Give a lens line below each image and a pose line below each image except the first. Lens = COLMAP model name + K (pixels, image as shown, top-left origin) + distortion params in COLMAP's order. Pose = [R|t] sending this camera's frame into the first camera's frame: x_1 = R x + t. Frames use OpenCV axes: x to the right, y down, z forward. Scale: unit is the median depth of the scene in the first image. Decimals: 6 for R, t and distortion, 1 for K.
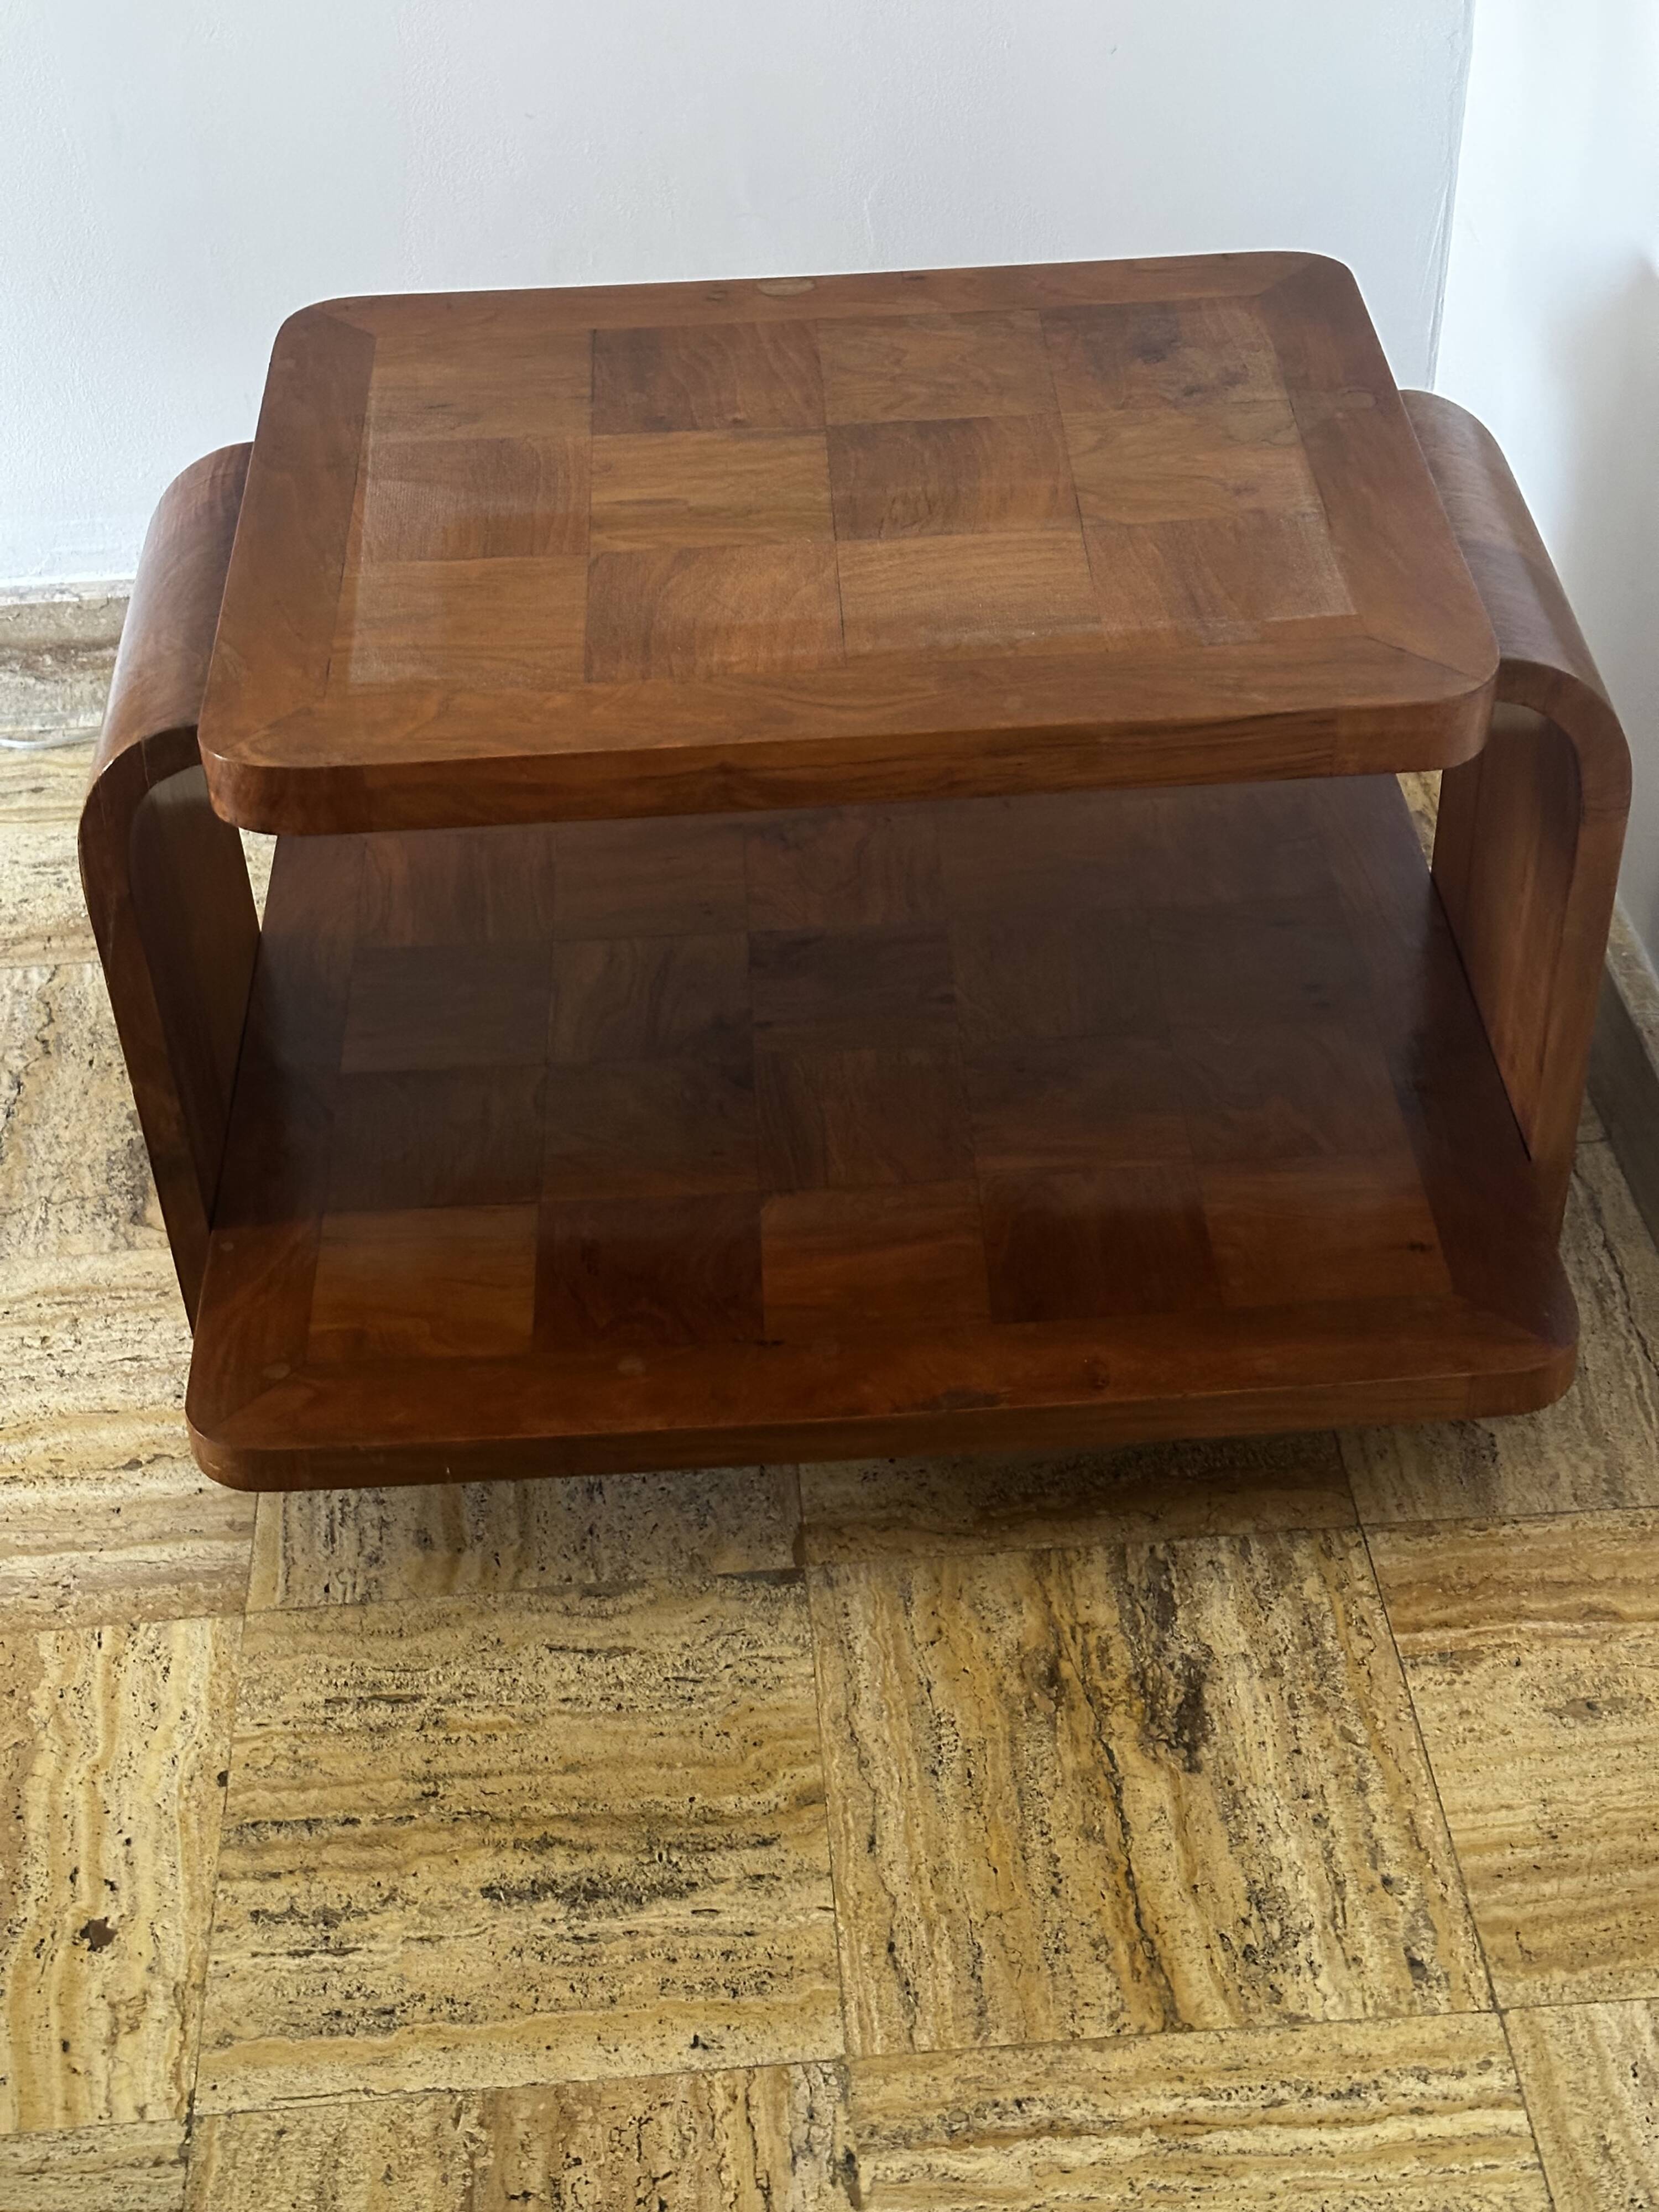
lens RADIAL K [[3072.7, 0, 826.2], [0, 3072.7, 1132.8], [0, 0, 1]] dist [0.214153, -0.486941]
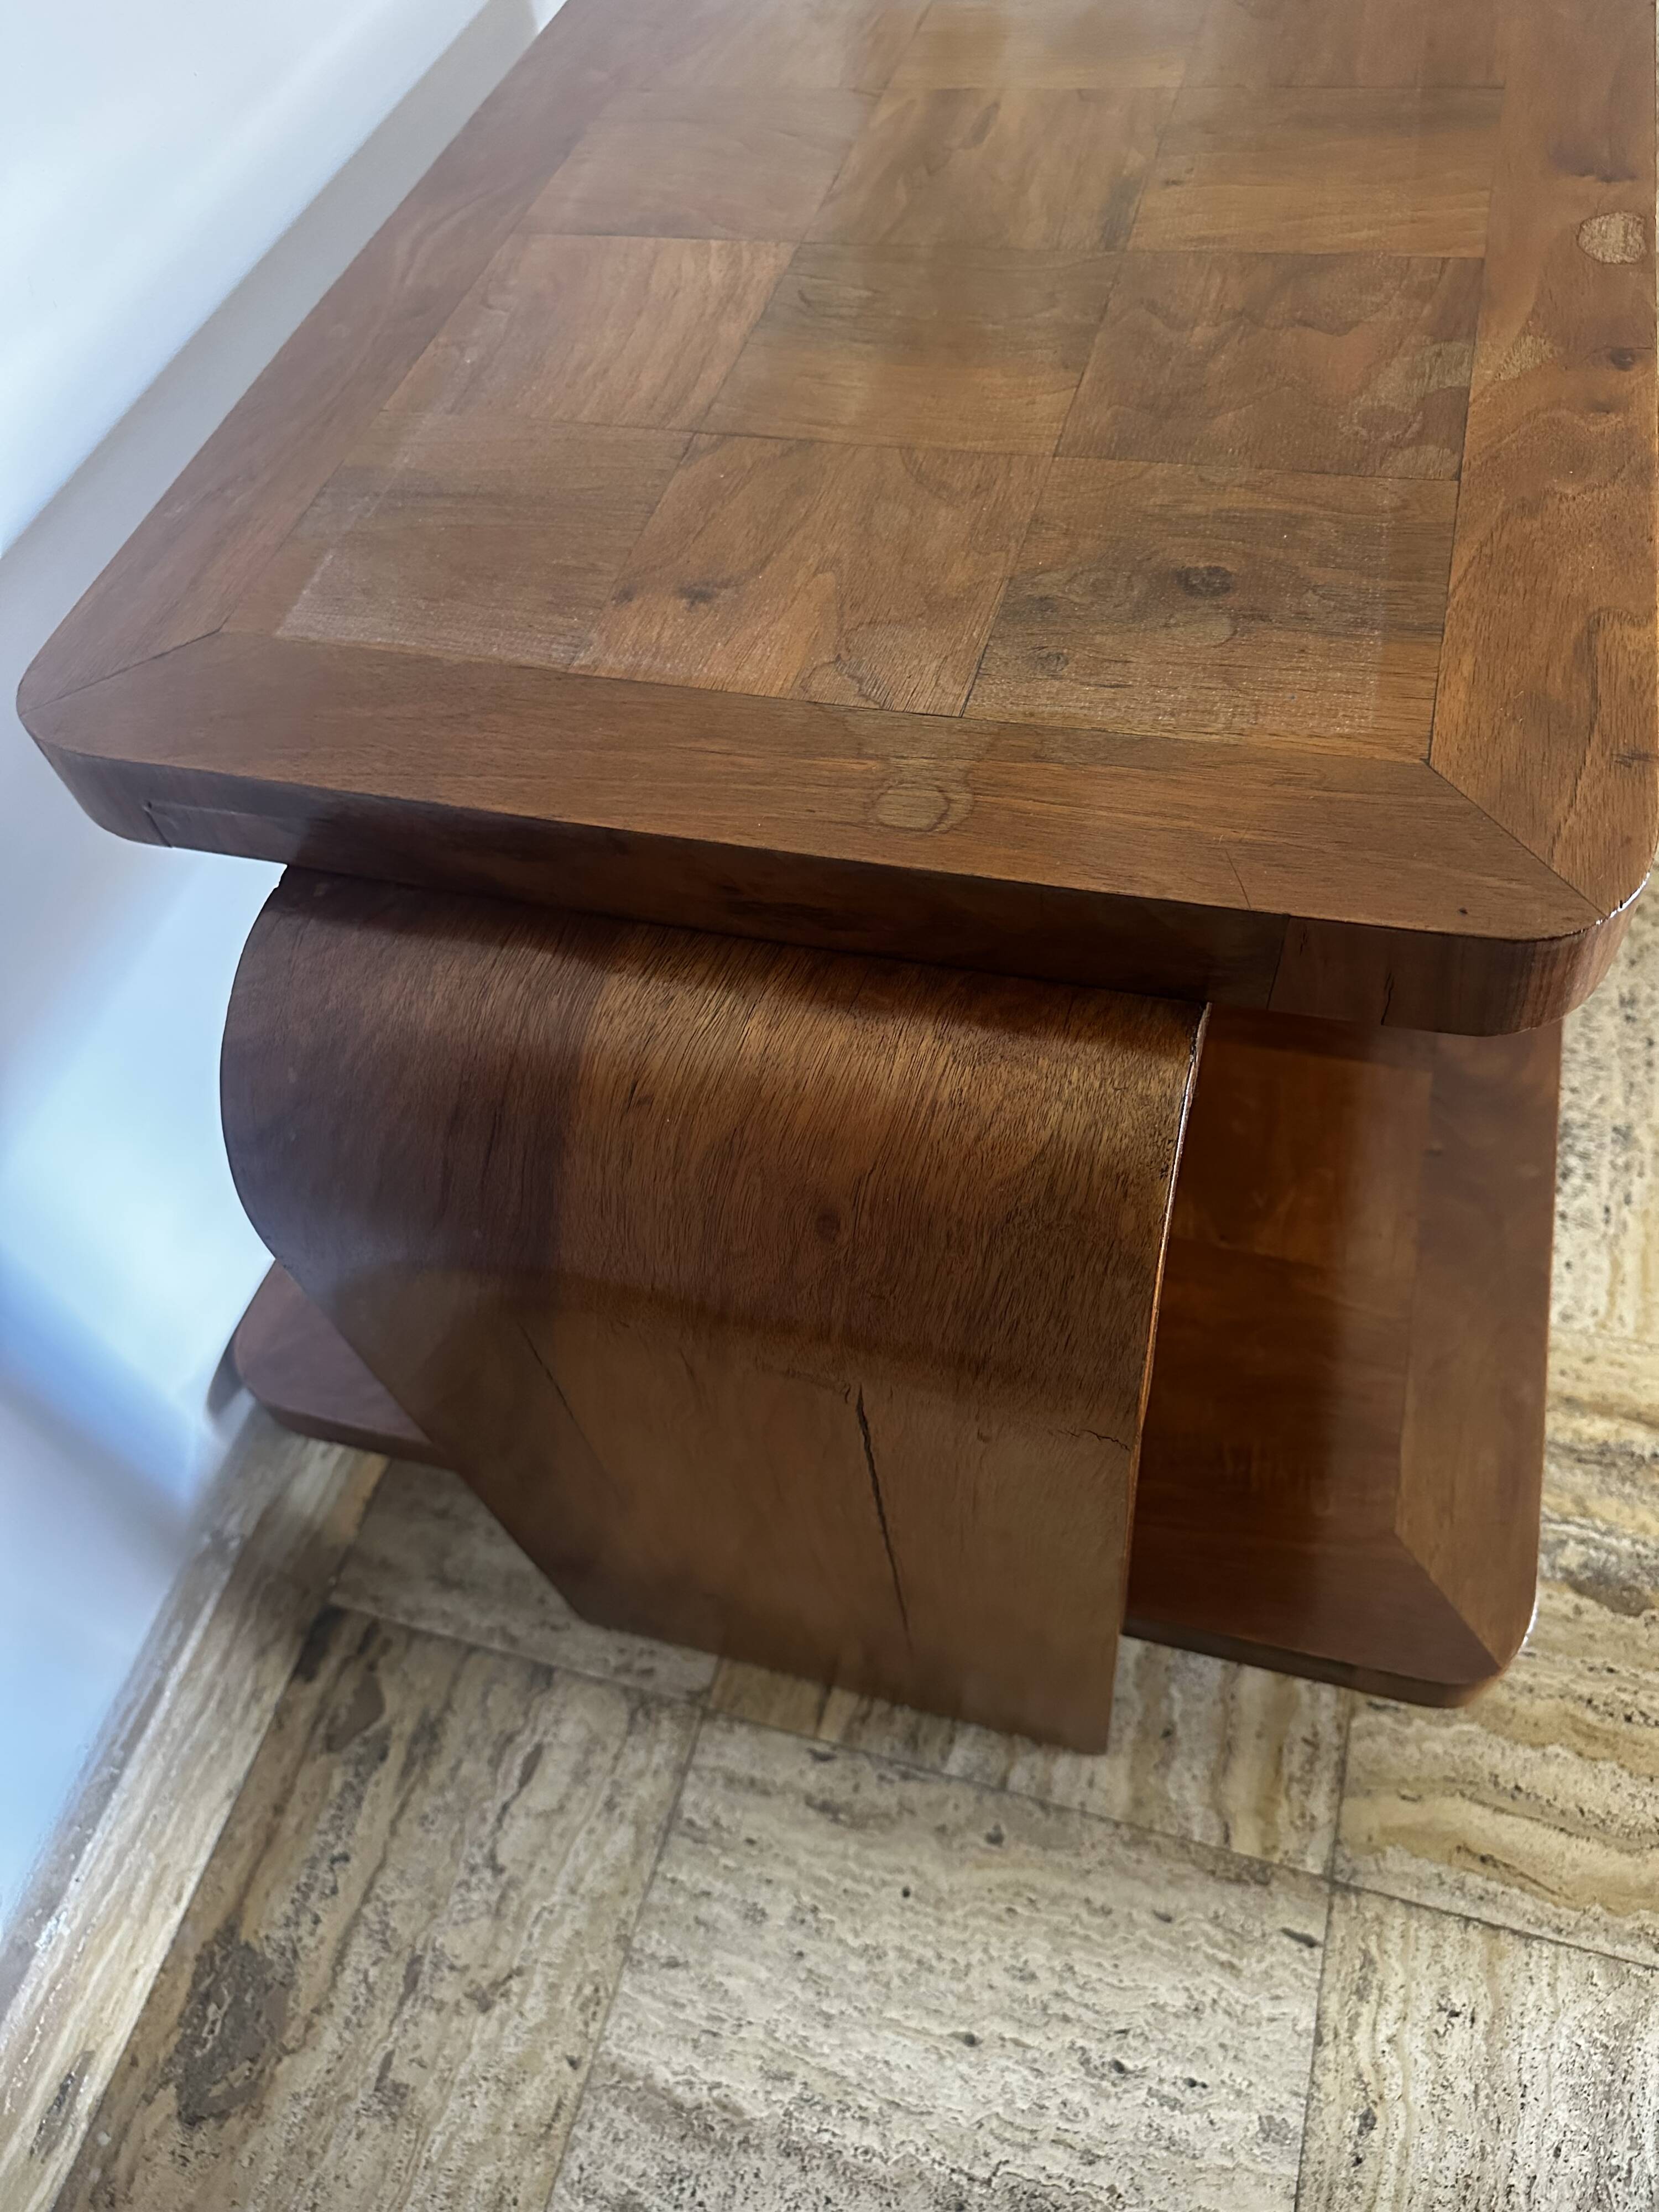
lens RADIAL K [[1597.9, 0, 833.0], [0, 1597.9, 1107.4], [0, 0, 1]] dist [-0.020962, 0.005846]
pose [[-0.926498, -0.202732, 0.317019, -0.001007], [0.336621, -0.069972, 0.939037, -0.542976], [-0.168190, 0.976731, 0.133073, 1.084277]]
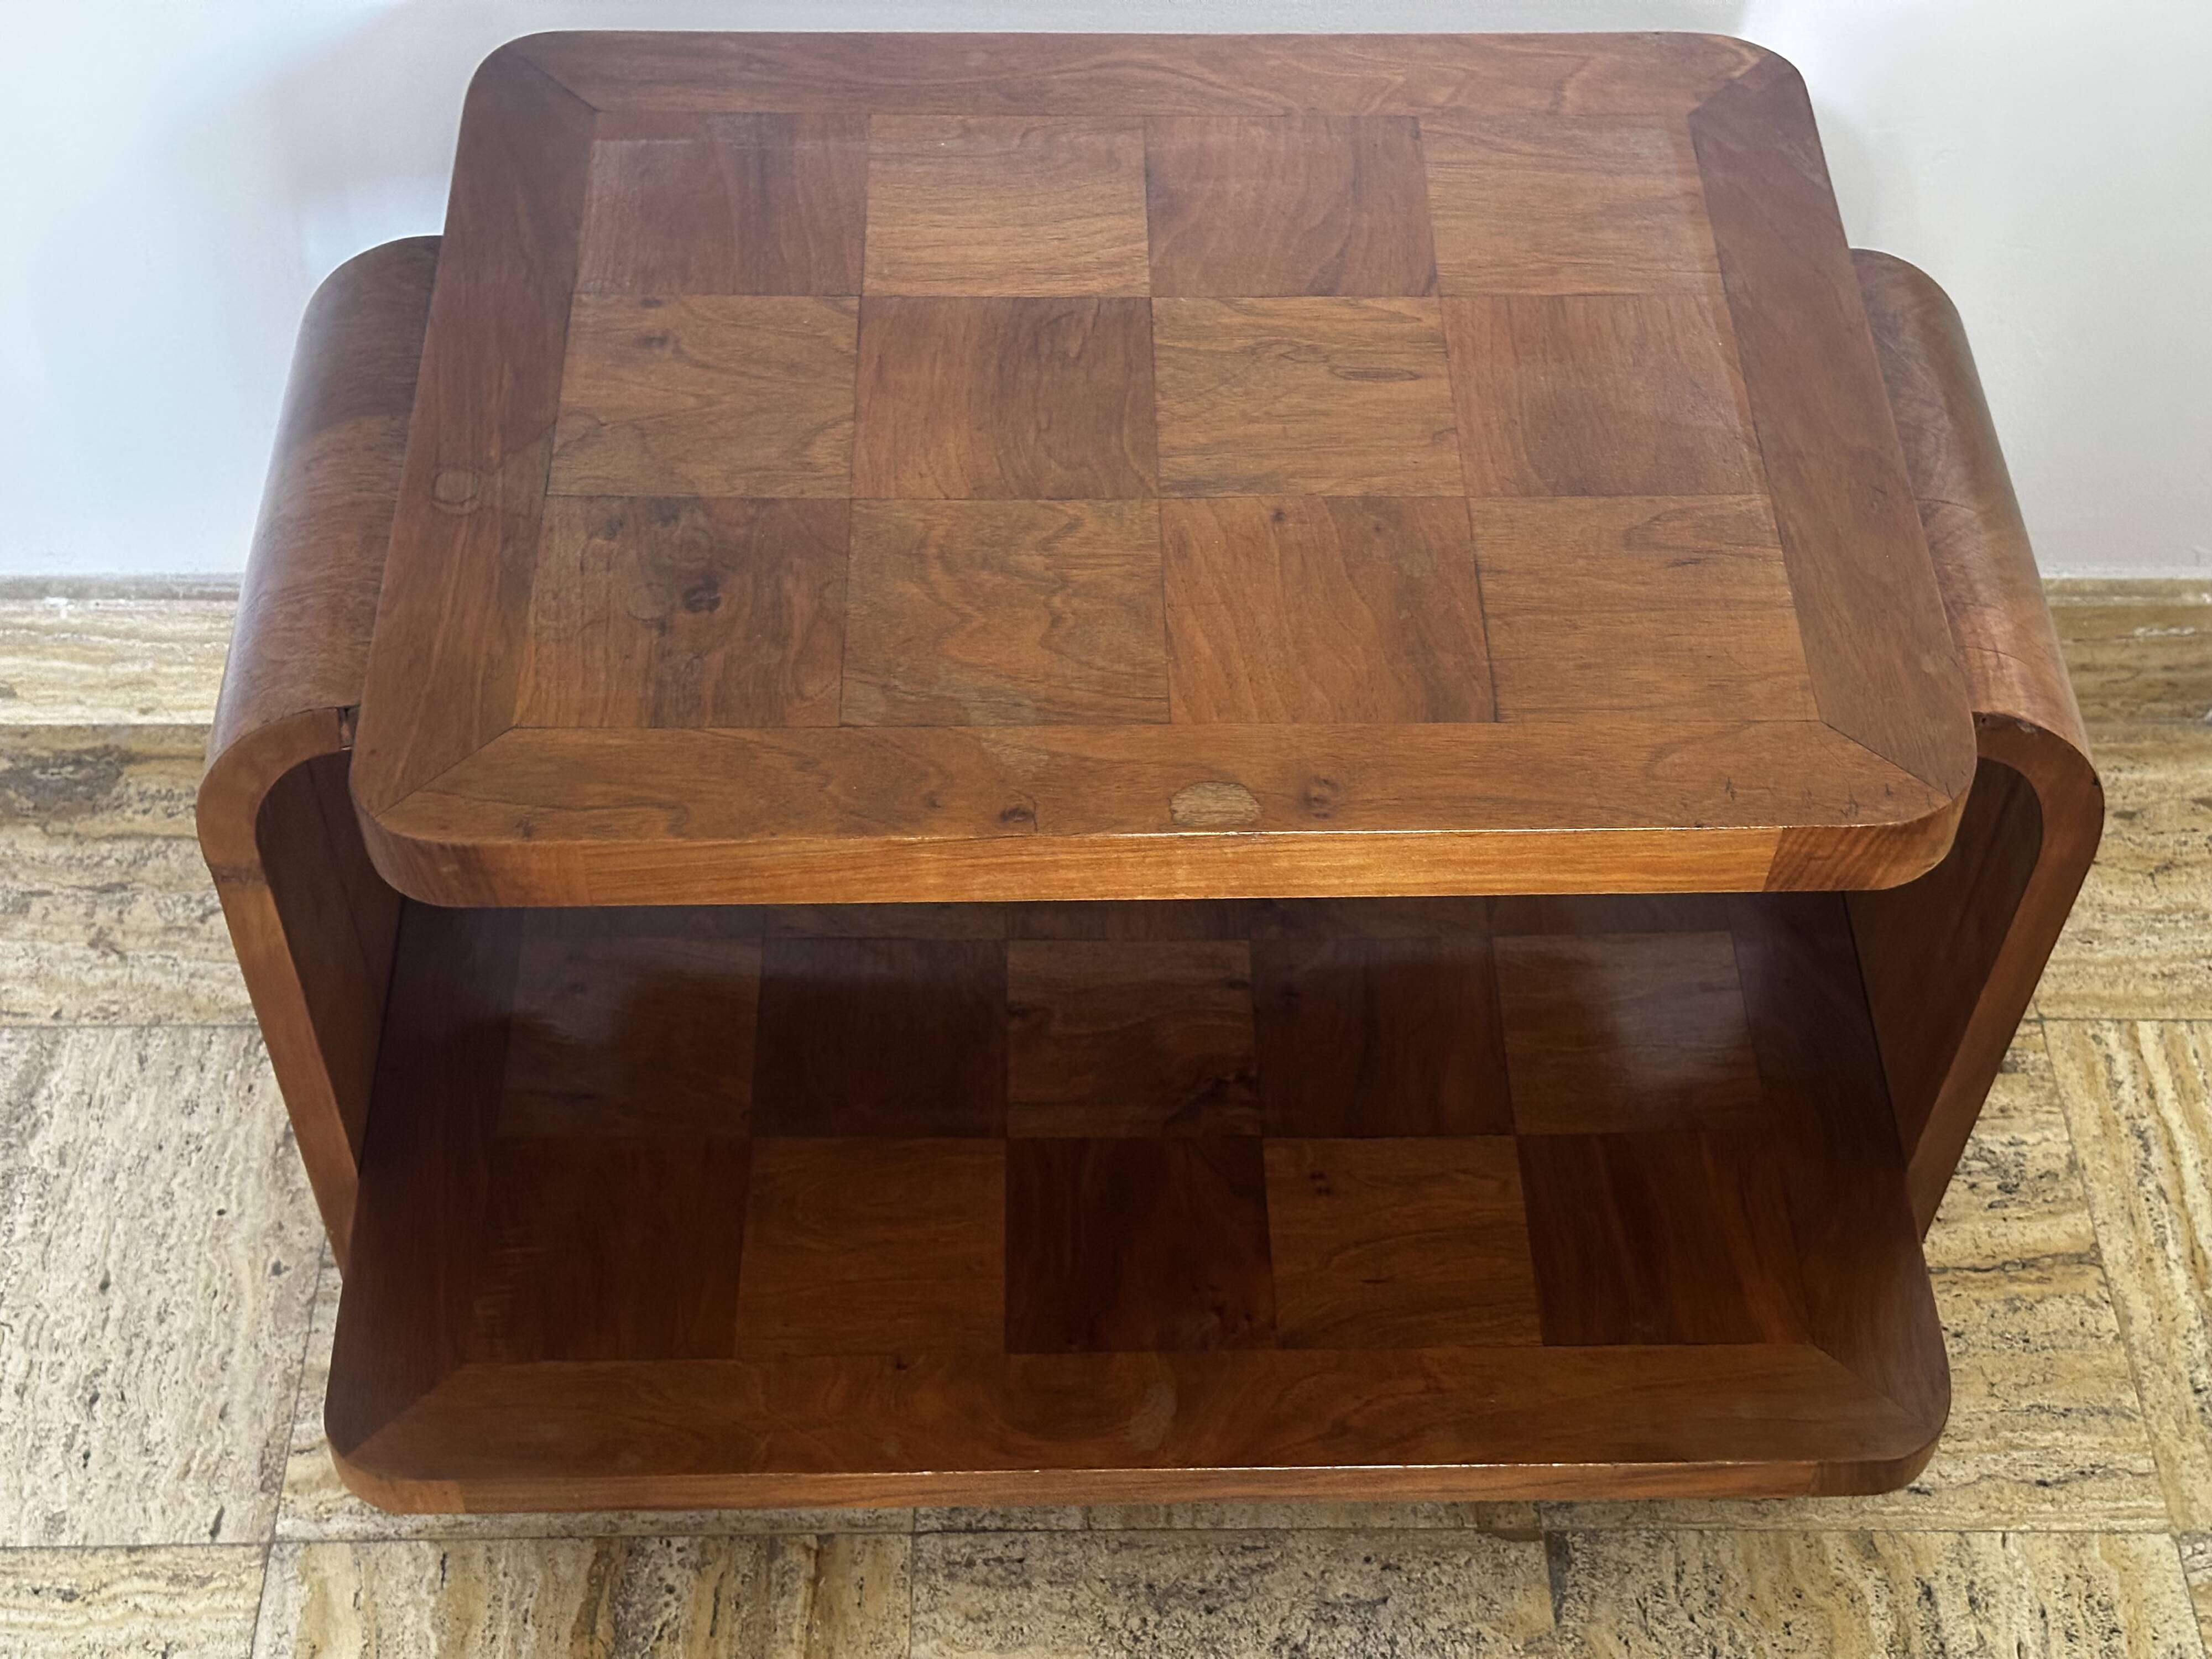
lens RADIAL K [[3048.4, 0, 1116.5], [0, 3048.4, 843.6], [0, 0, 1]] dist [0.243065, -0.611410]
pose [[0.051241, -0.746964, 0.662887, -0.473655], [0.623572, 0.542399, 0.562992, -0.565521], [-0.780085, 0.384510, 0.493579, 0.606814]]
